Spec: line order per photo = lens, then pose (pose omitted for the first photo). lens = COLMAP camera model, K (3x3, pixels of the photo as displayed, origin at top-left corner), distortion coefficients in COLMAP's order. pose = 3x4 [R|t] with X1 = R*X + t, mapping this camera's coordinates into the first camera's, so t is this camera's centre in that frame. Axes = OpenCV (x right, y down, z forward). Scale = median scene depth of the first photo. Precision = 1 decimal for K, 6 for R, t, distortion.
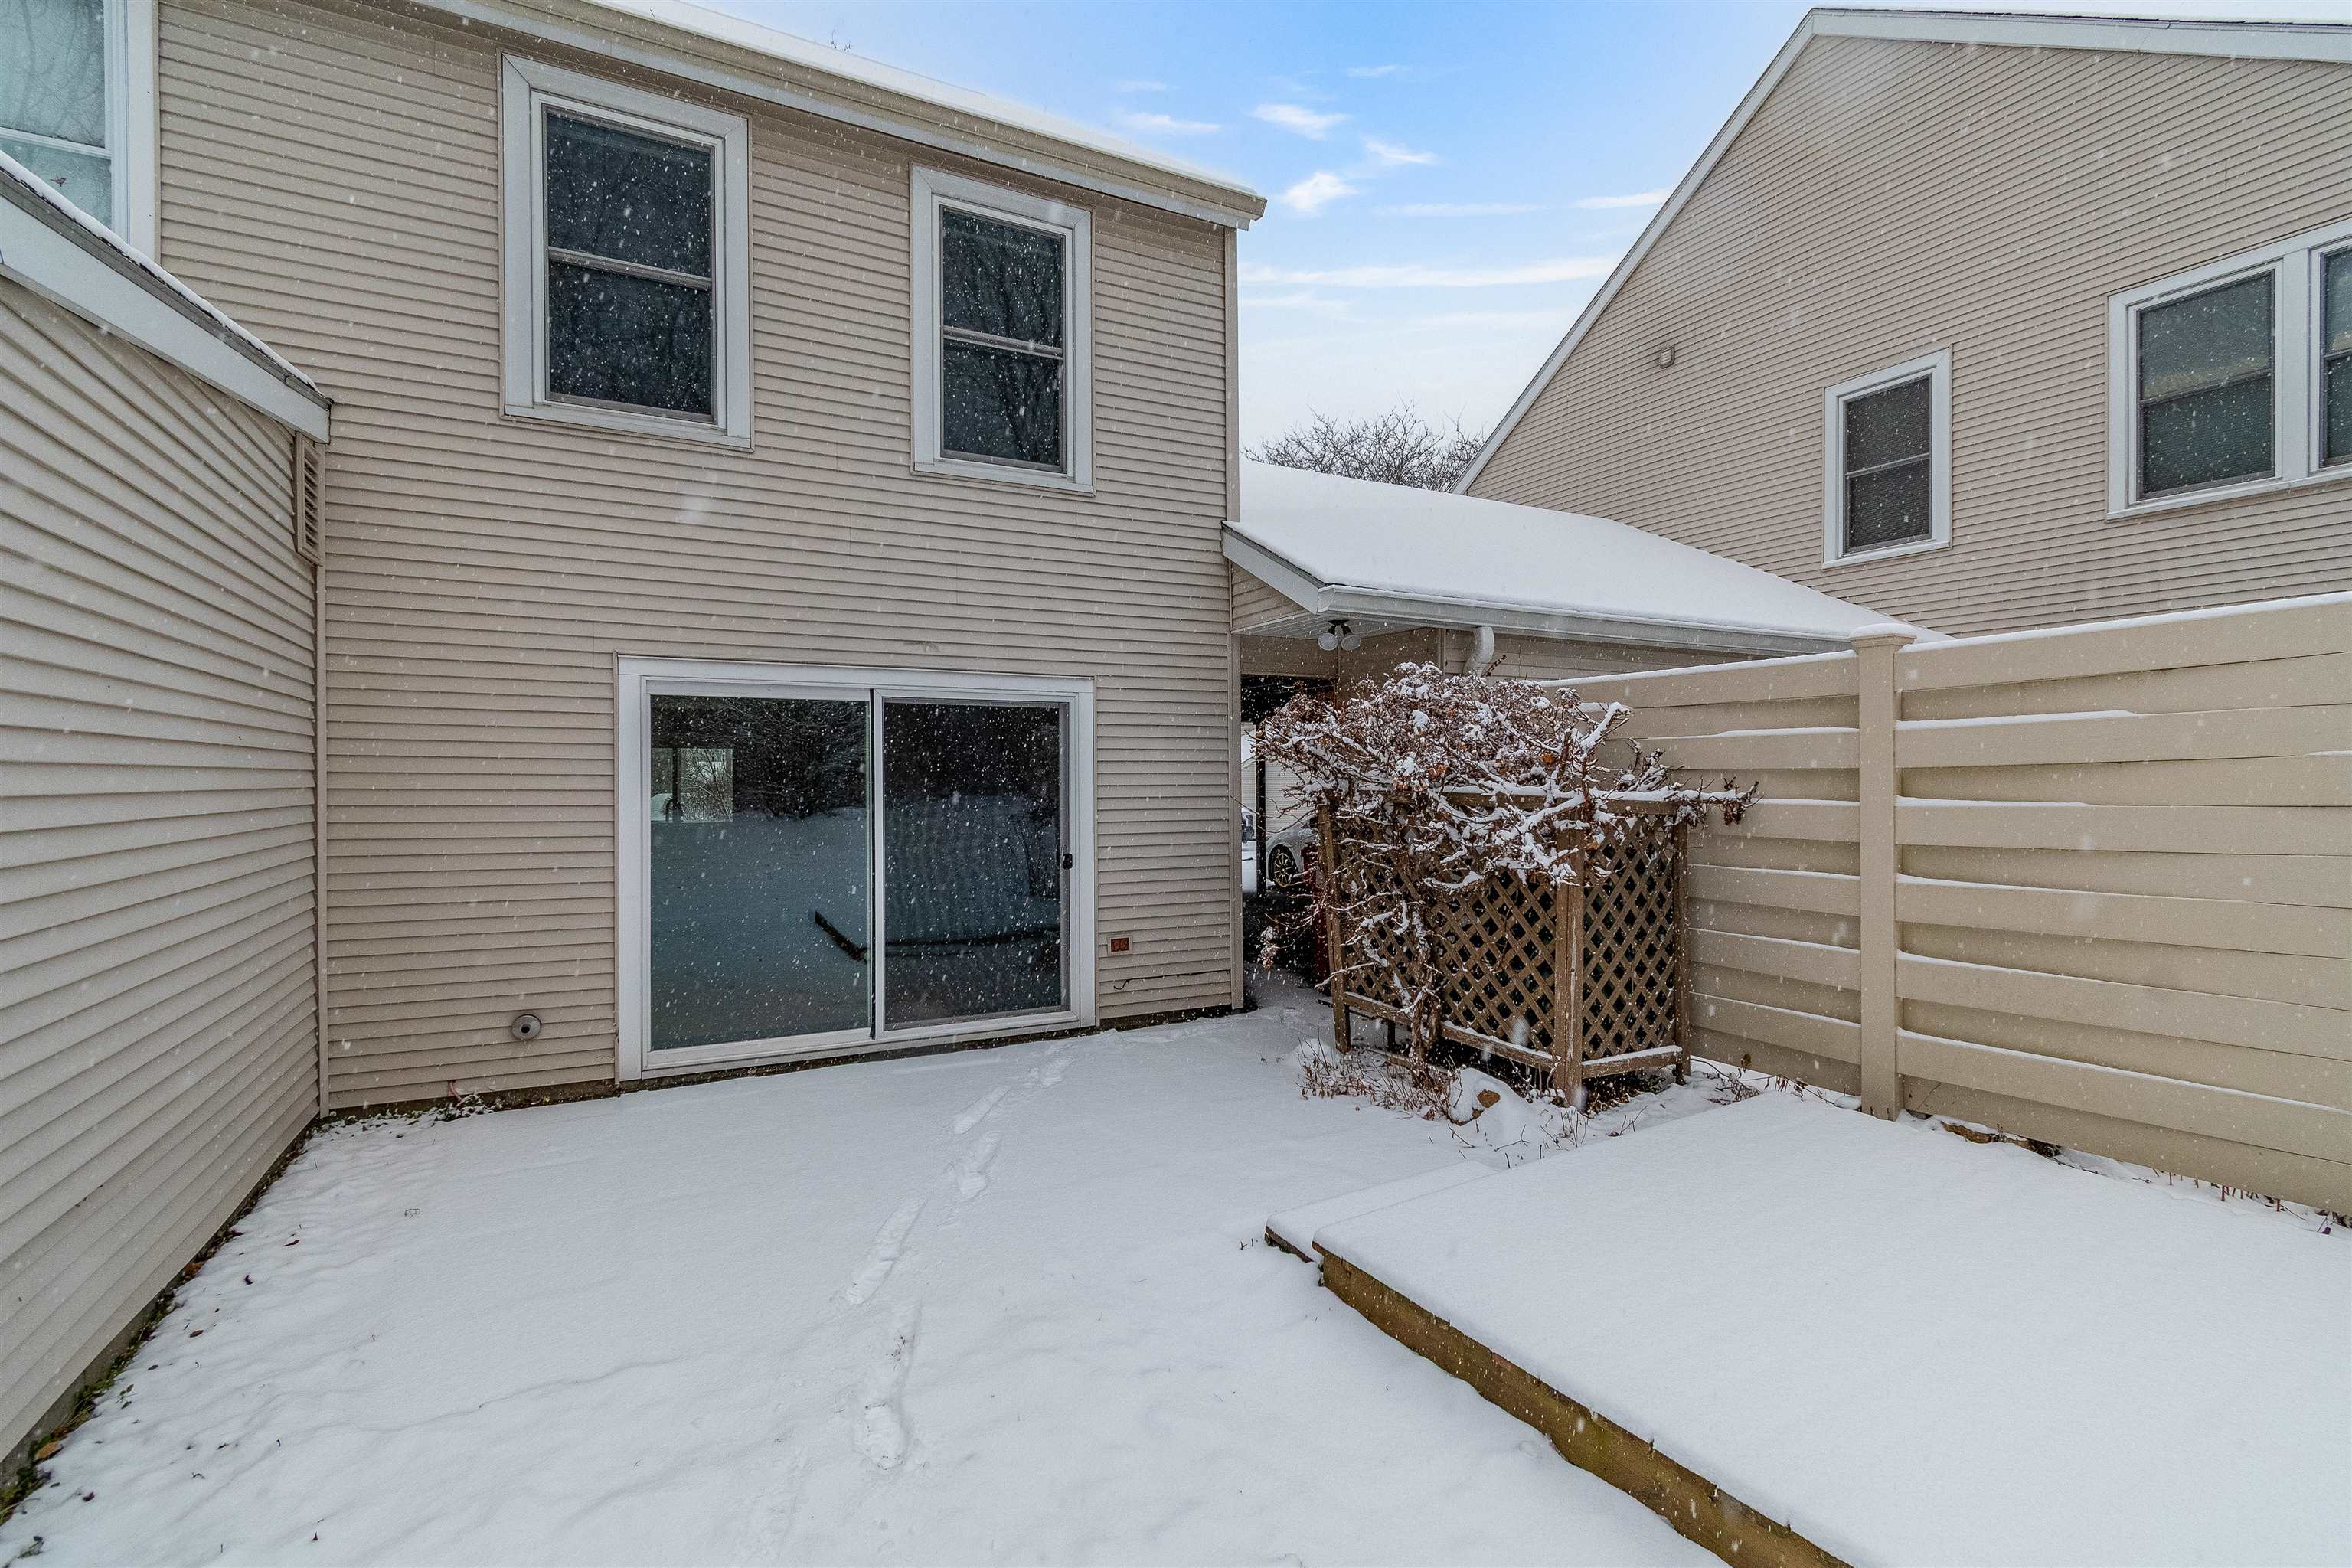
lens RADIAL K [[1071.8, 0, 1187.6], [0, 1071.8, 779.0], [0, 0, 1]] dist [0.003864, 0.001085]
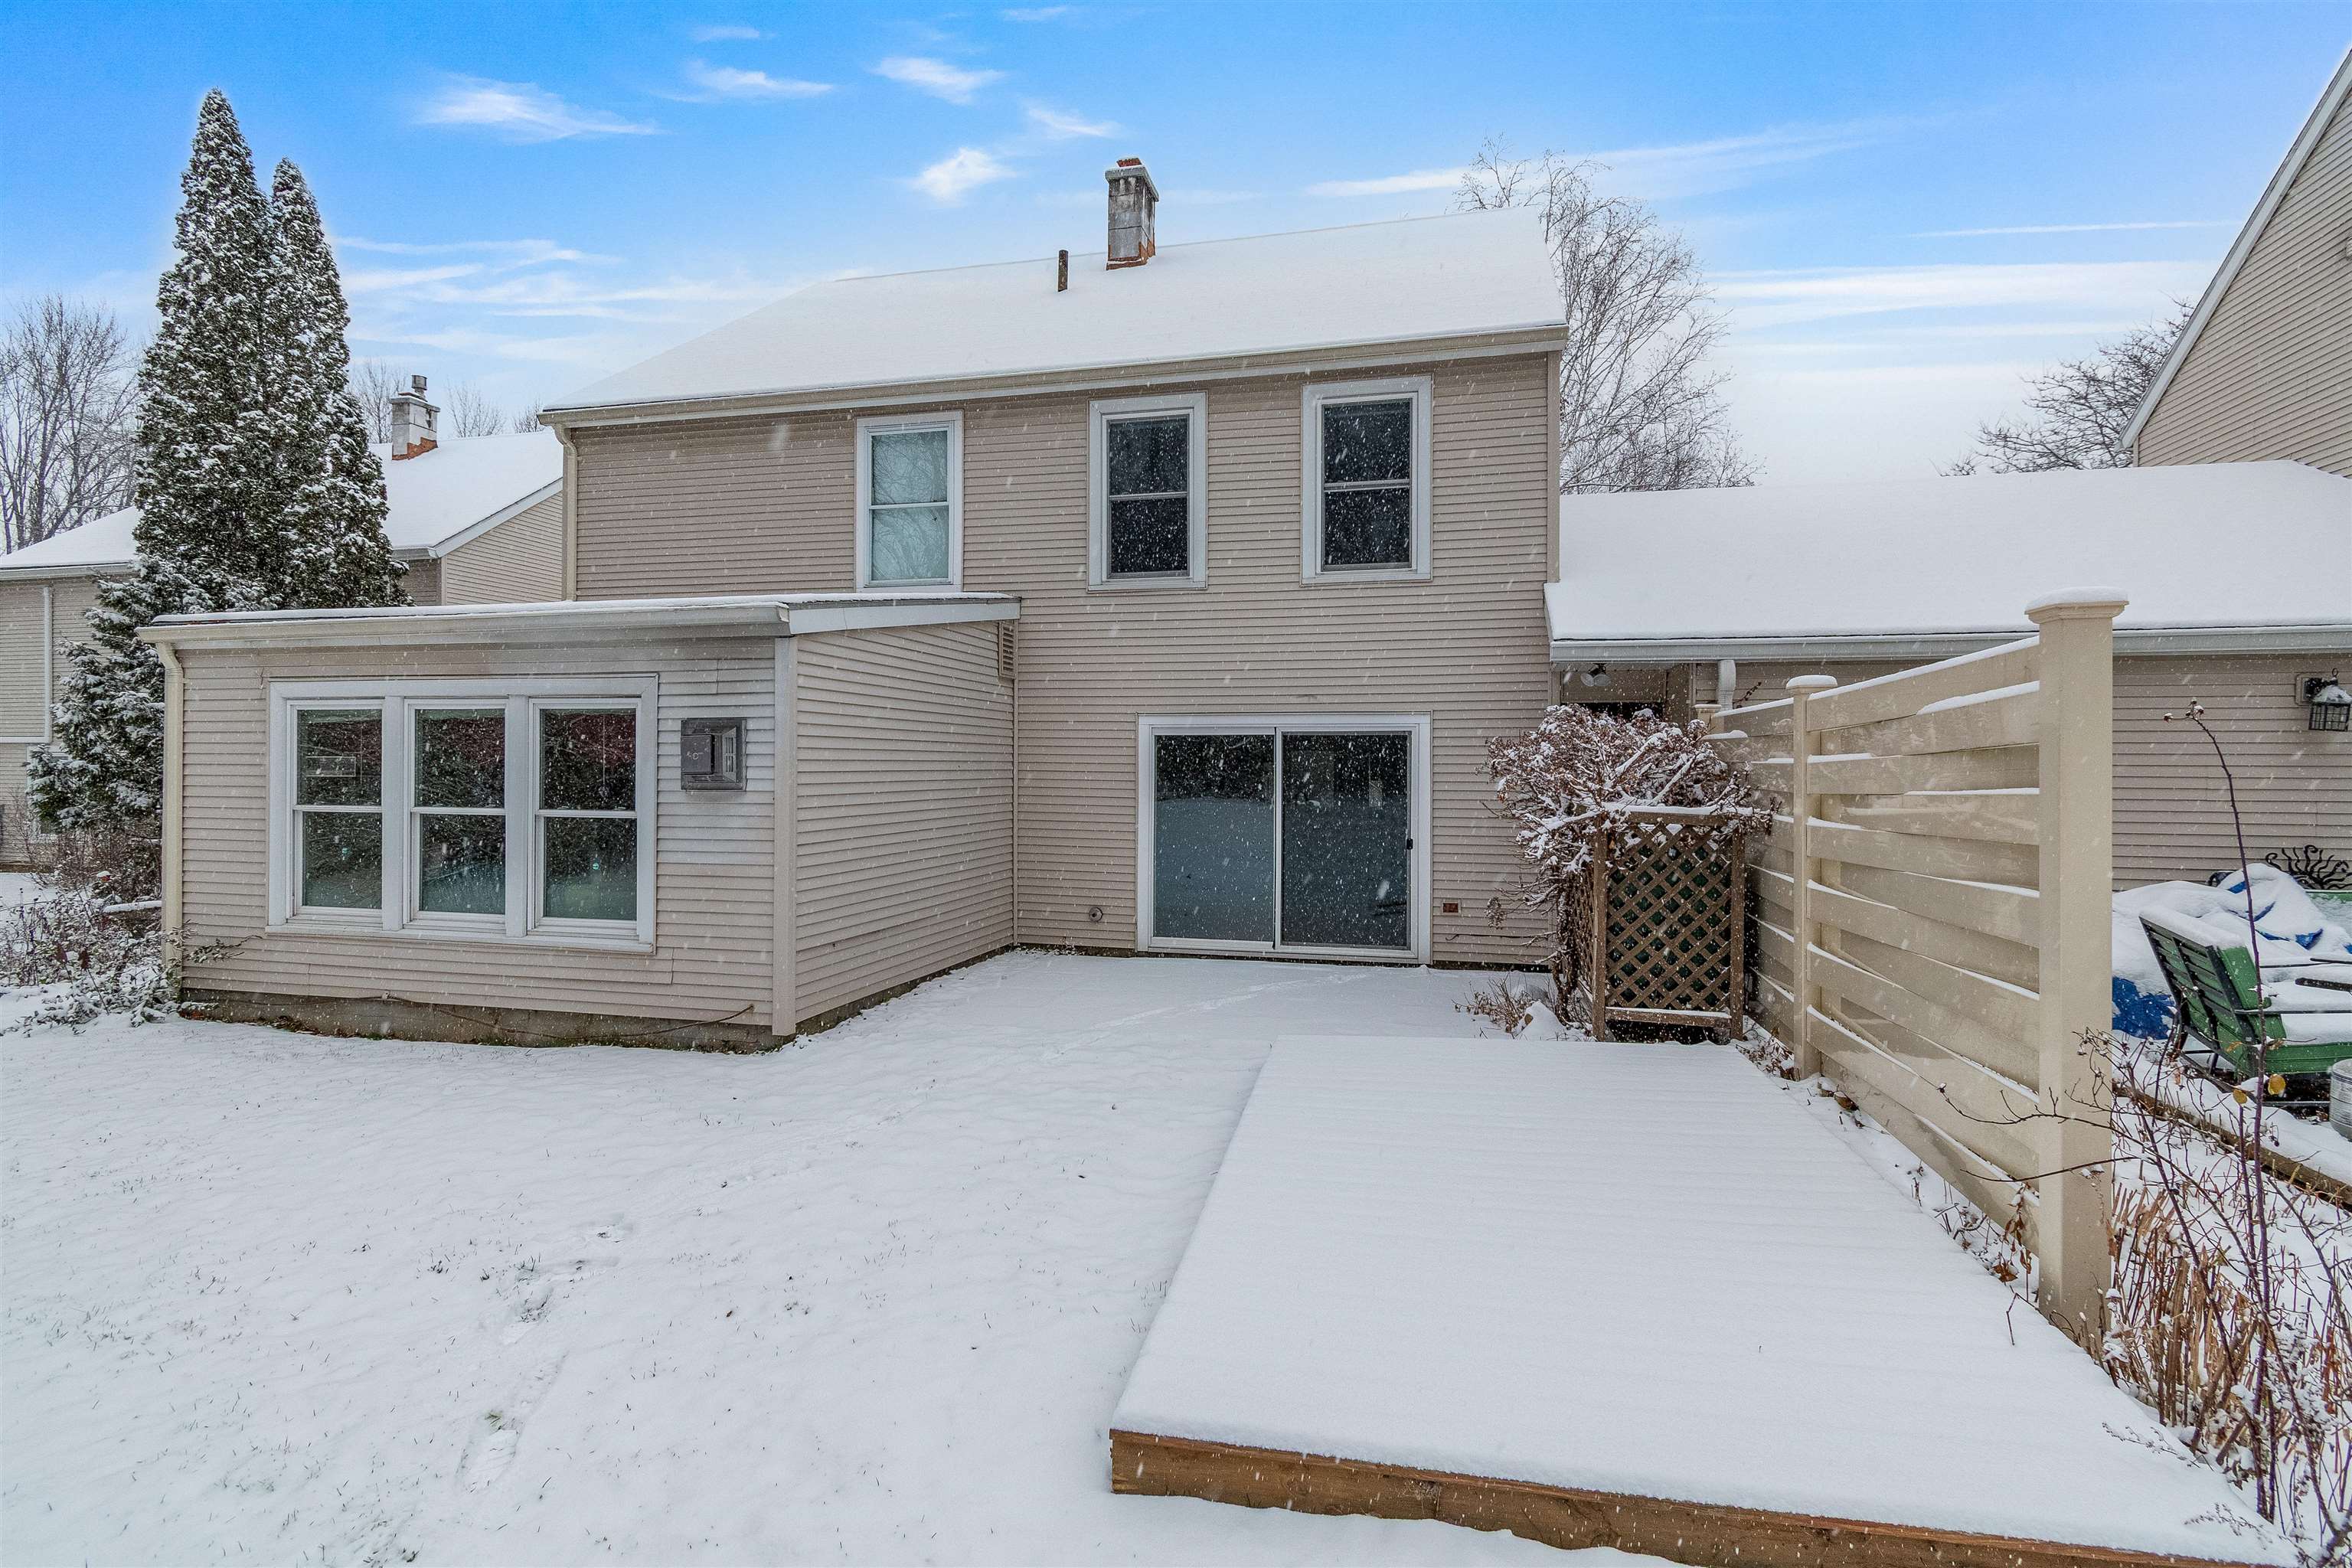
lens RADIAL K [[1137.9, 0, 1196.1], [0, 1137.9, 767.9], [0, 0, 1]] dist [-0.001041, 0.000021]
pose [[0.748952, 0.007778, -0.662579, 0.764518], [-0.004699, 0.999968, 0.006427, -0.036280], [0.662608, -0.001700, 0.748965, -0.346386]]
